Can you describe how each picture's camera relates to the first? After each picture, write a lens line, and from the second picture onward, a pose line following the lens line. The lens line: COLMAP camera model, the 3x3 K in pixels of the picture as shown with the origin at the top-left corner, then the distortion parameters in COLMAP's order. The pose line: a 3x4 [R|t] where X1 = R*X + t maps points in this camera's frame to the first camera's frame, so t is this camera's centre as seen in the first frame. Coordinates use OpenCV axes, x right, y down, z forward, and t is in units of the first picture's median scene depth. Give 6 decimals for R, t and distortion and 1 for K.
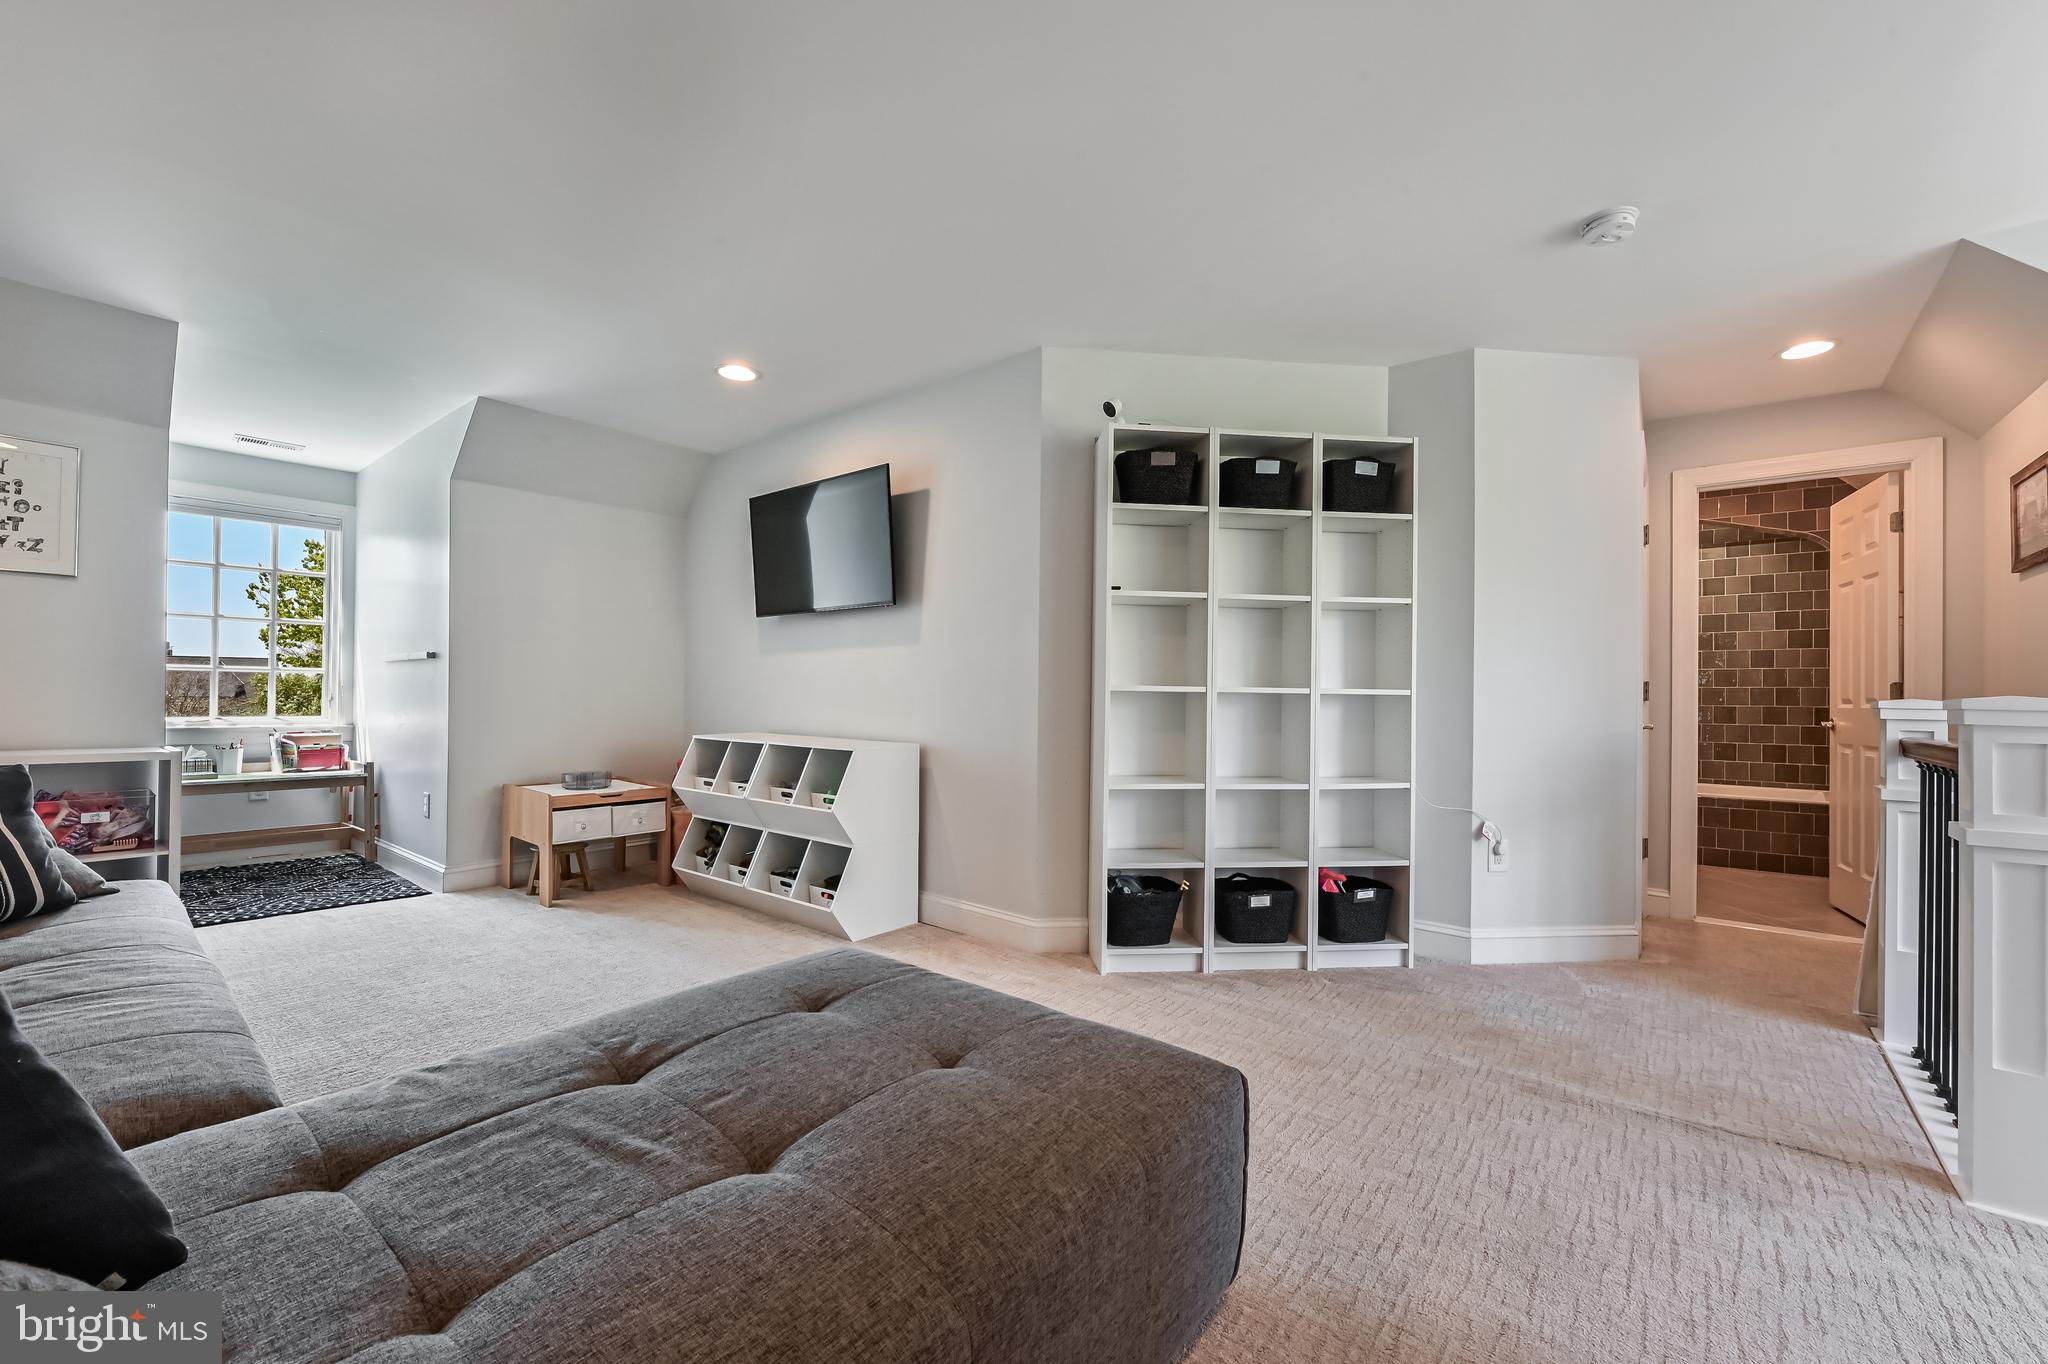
lens RADIAL K [[822.1, 0, 1027.8], [0, 822.1, 689.0], [0, 0, 1]] dist [-0.009177, -0.000794]
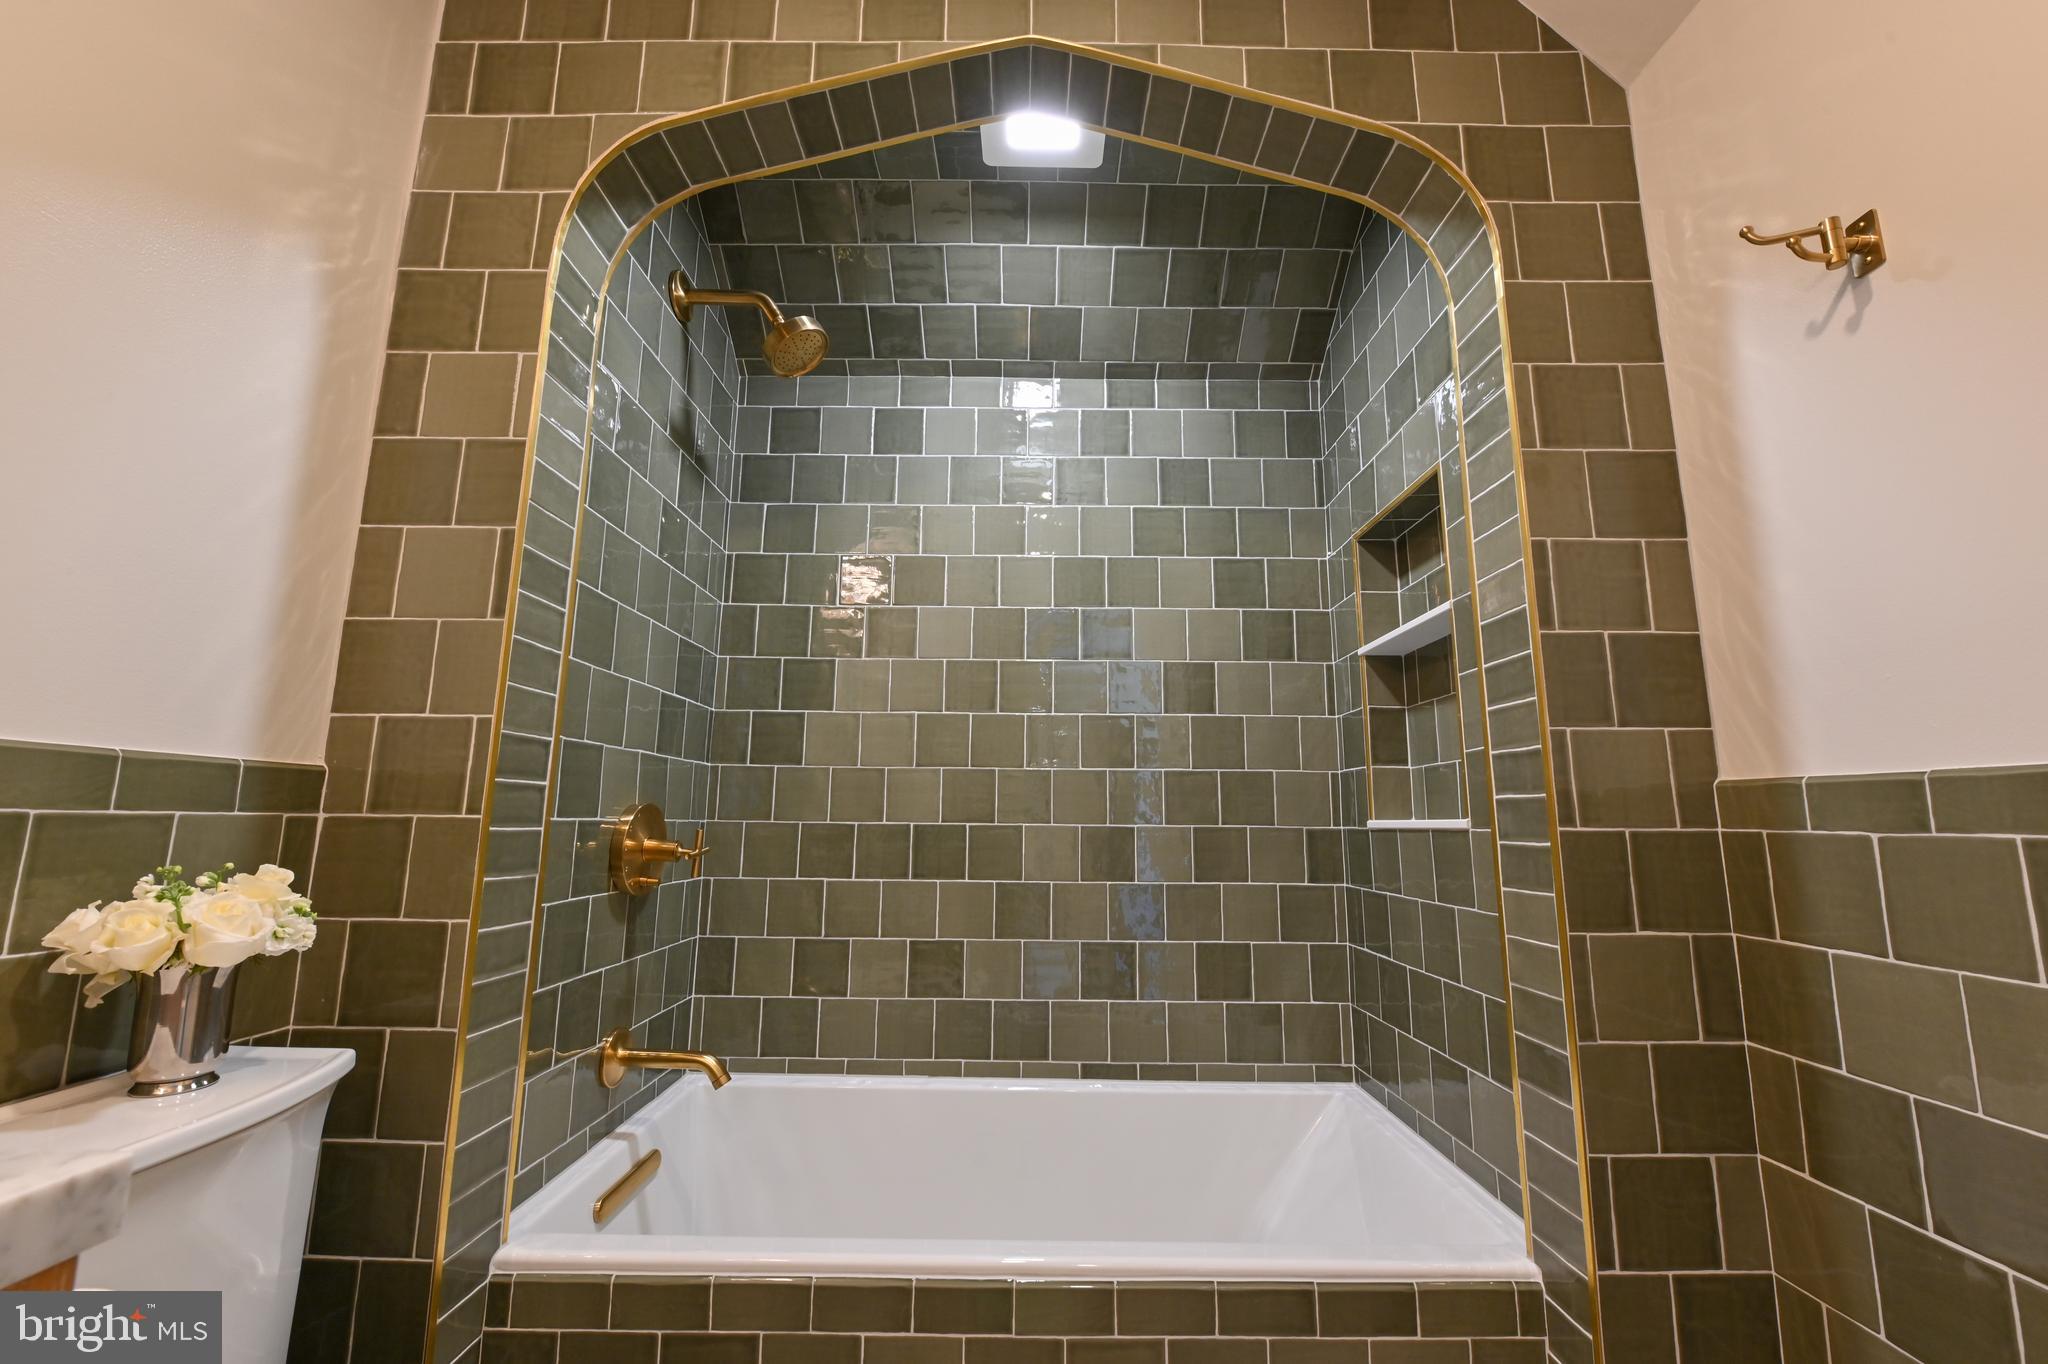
lens RADIAL K [[822.1, 0, 1025.4], [0, 822.1, 682.8], [0, 0, 1]] dist [-0.009177, -0.000794]
pose [[0.780126, 0.101968, 0.617256, 0.632317], [-0.004934, 0.987600, -0.156912, 0.015920], [-0.625603, 0.119366, 0.770956, 0.776280]]
